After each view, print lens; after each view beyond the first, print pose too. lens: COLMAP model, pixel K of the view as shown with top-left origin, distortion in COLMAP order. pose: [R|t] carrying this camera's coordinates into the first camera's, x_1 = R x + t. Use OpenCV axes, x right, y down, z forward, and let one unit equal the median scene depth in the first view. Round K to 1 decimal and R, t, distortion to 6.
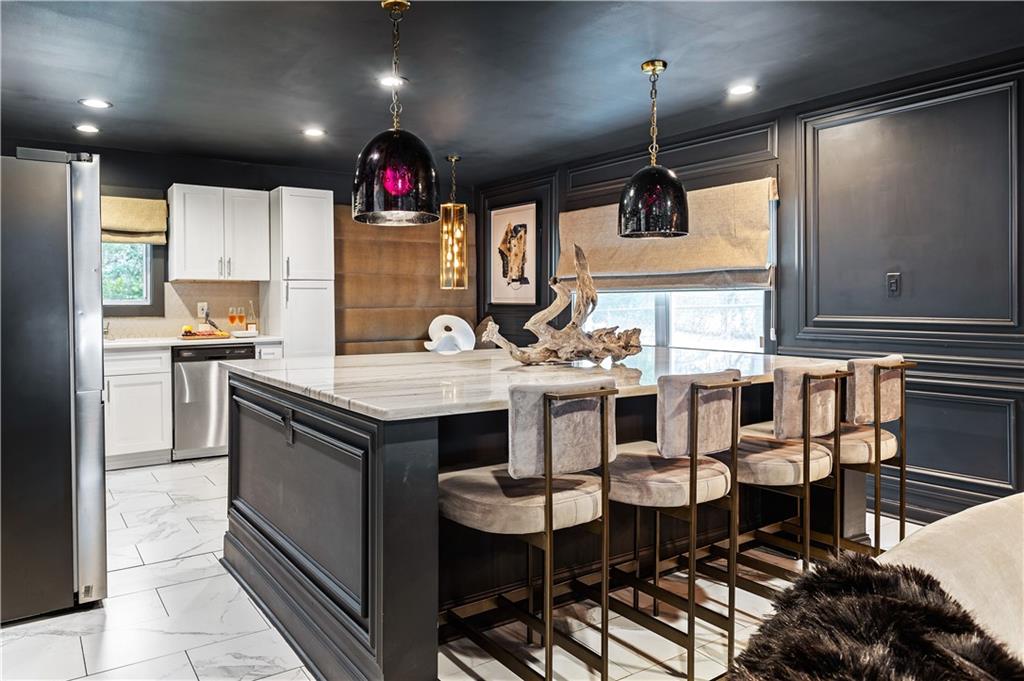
lens RADIAL K [[688.8, 0, 443.0], [0, 688.8, 303.8], [0, 0, 1]] dist [0.000323, 0.000307]
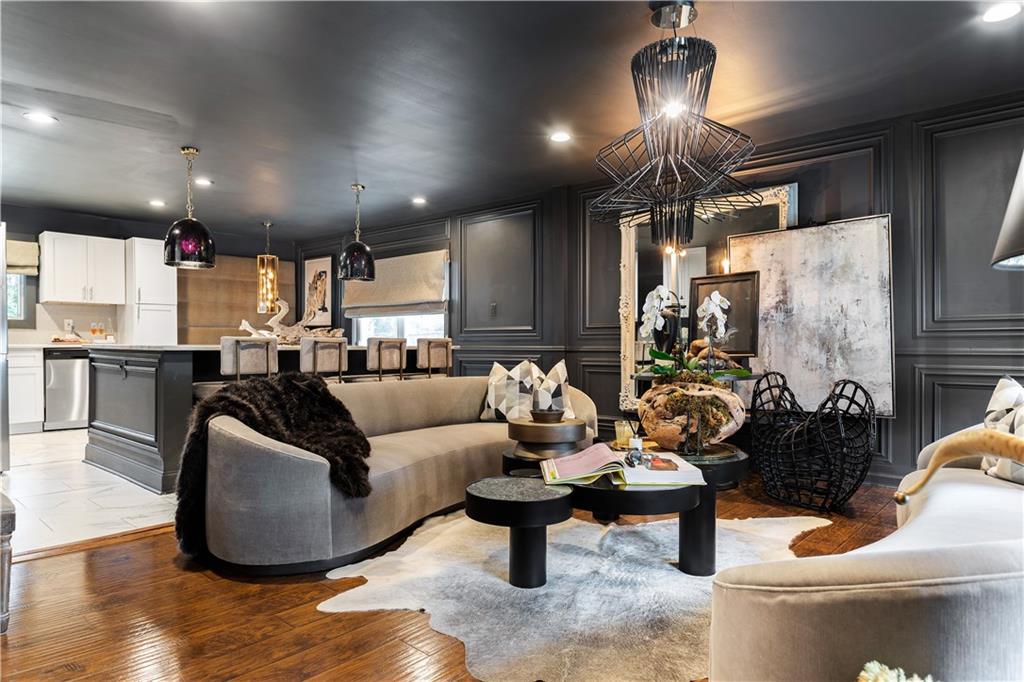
lens RADIAL K [[623.7, 0, 512.0], [0, 623.7, 341.0], [0, 0, 1]] dist [0.005051, 0.000376]
pose [[0.959031, 0.006290, 0.283232, 0.150545], [-0.004896, 0.999972, -0.005630, 0.046684], [-0.283260, 0.004012, 0.959035, -0.461914]]
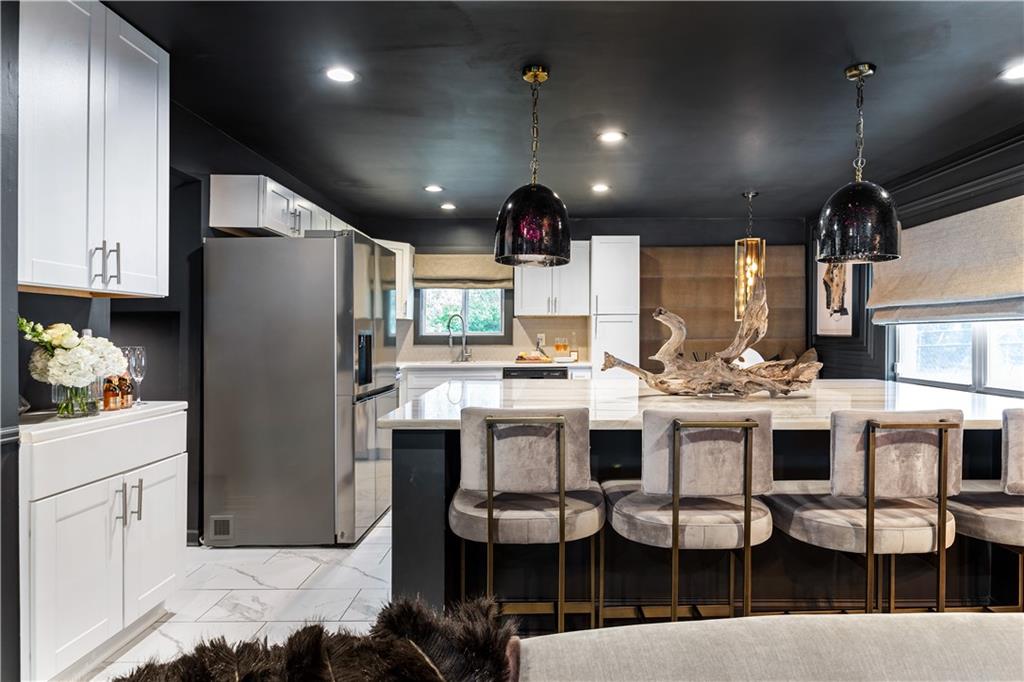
lens RADIAL K [[598.7, 0, 539.7], [0, 598.7, 337.1], [0, 0, 1]] dist [0.000384, -0.000269]
pose [[0.852125, 0.003909, -0.523324, 0.235954], [-0.002264, 0.999990, 0.003784, -0.000012], [0.523334, -0.002039, 0.852125, 0.076433]]
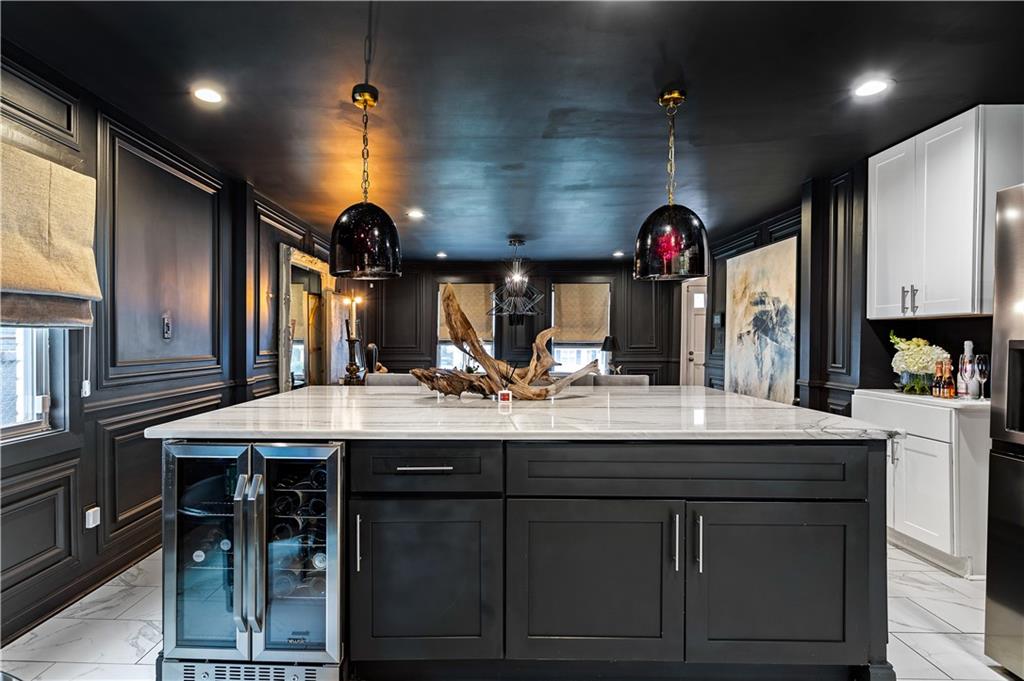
lens RADIAL K [[501.9, 0, 512.0], [0, 501.9, 340.5], [0, 0, 1]] dist [-0.000003, -0.000005]
pose [[-0.861382, -0.000074, 0.507958, -0.155311], [0.002941, 0.999983, 0.005133, -0.007063], [-0.507949, 0.005915, -0.861367, 0.993790]]
